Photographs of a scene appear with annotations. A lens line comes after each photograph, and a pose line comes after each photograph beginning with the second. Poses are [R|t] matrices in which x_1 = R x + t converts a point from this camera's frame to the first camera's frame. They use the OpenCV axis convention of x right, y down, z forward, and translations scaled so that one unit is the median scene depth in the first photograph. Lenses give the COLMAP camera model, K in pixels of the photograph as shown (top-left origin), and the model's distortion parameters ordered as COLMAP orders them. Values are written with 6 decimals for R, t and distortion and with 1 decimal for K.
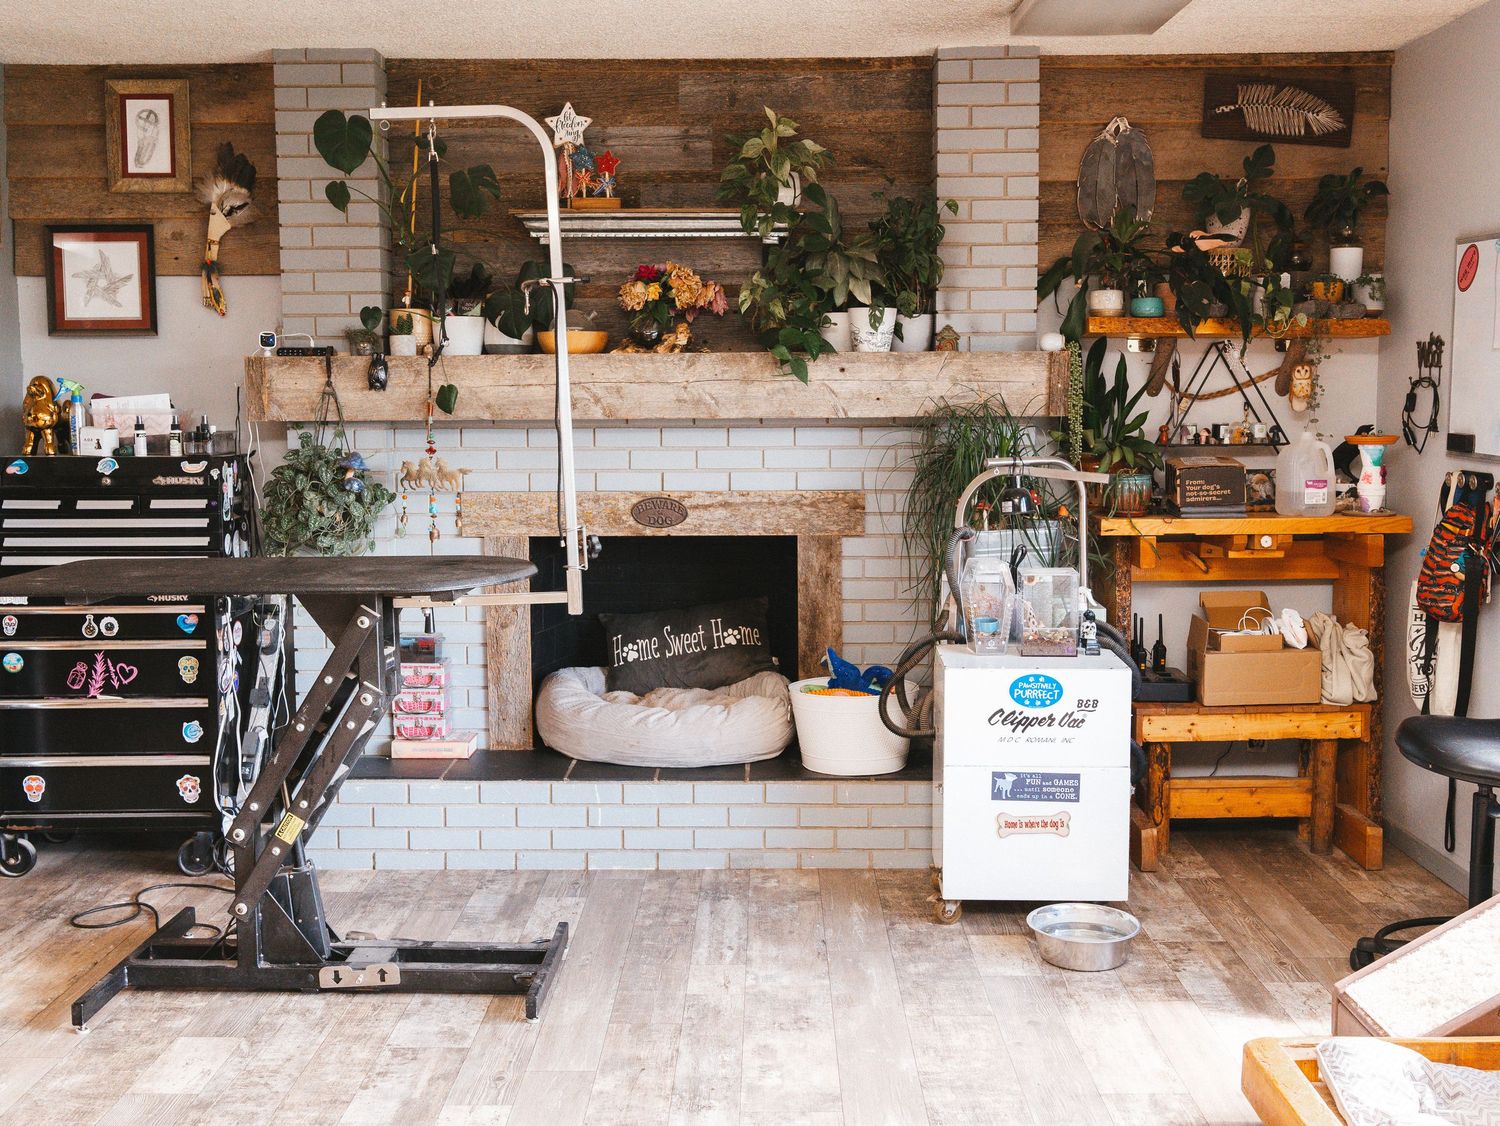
lens RADIAL K [[1733.7, 0, 750.0], [0, 1733.7, 563.0], [0, 0, 1]] dist [0.014448, 0.010700]
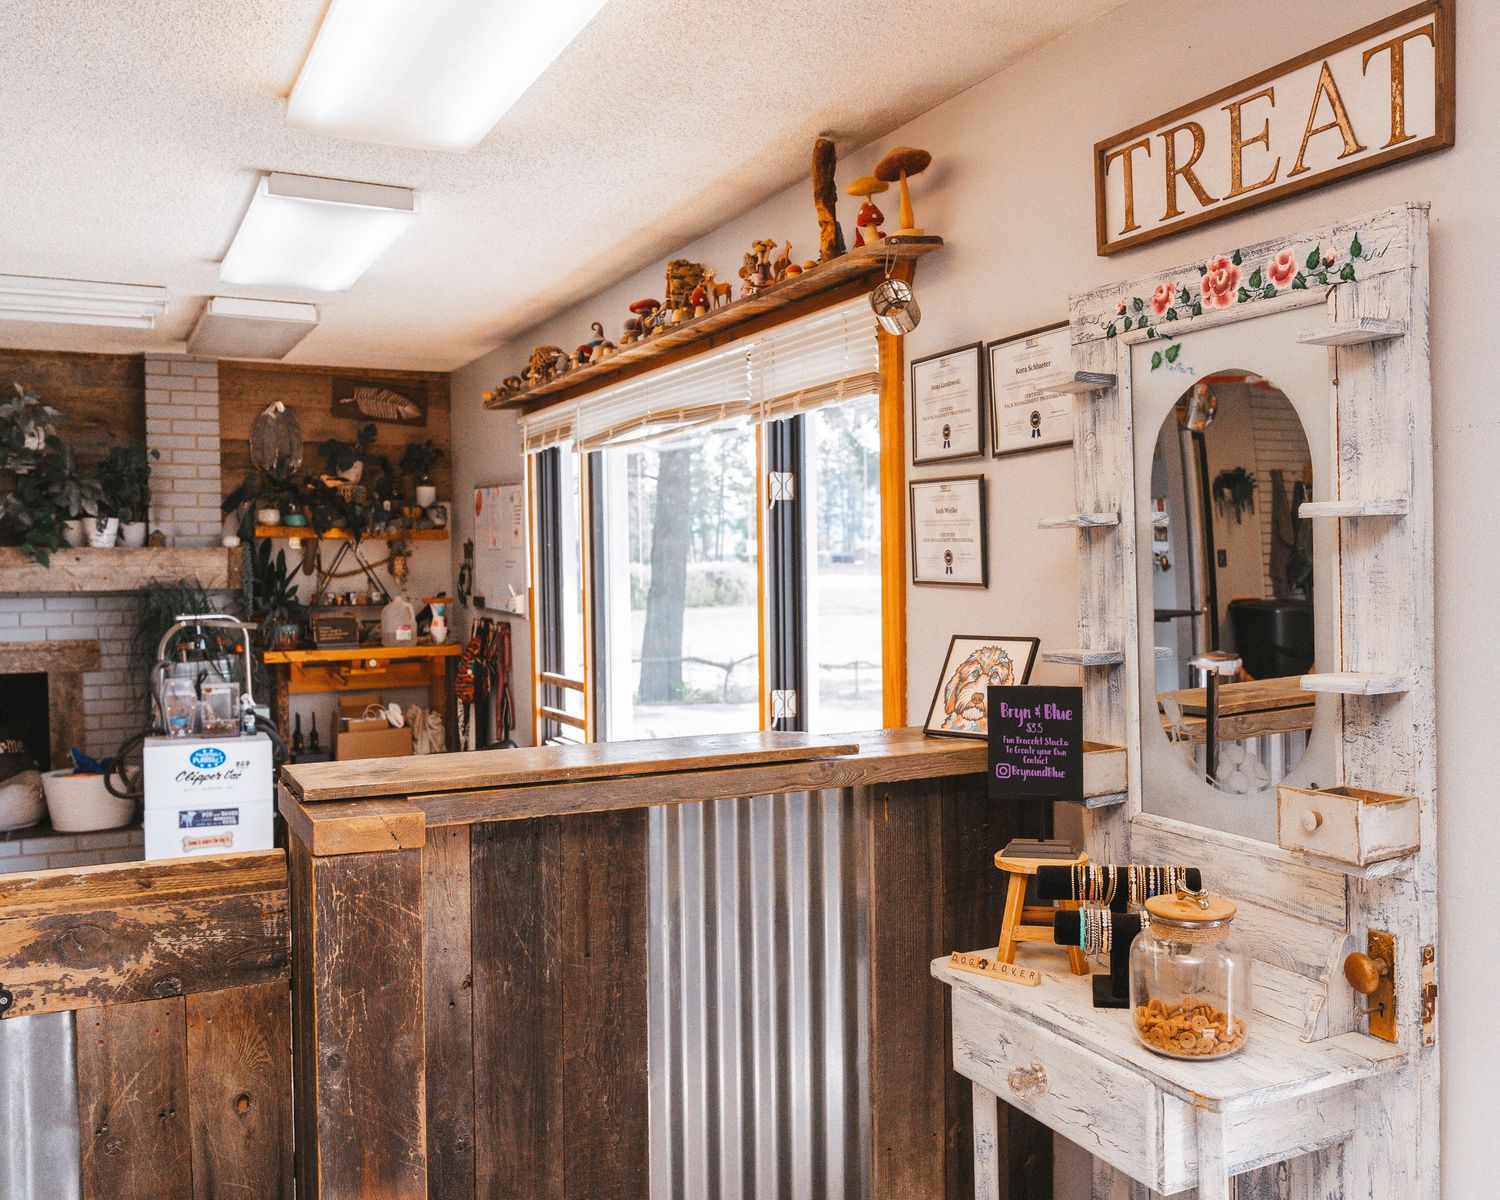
lens RADIAL K [[1253.5, 0, 750.0], [0, 1253.5, 600.0], [0, 0, 1]] dist [0.051081, -0.083477]
pose [[0.873952, -0.014295, 0.485802, 0.029063], [0.050292, 0.996861, -0.061140, 0.018915], [-0.483404, 0.077866, 0.871928, -0.219119]]
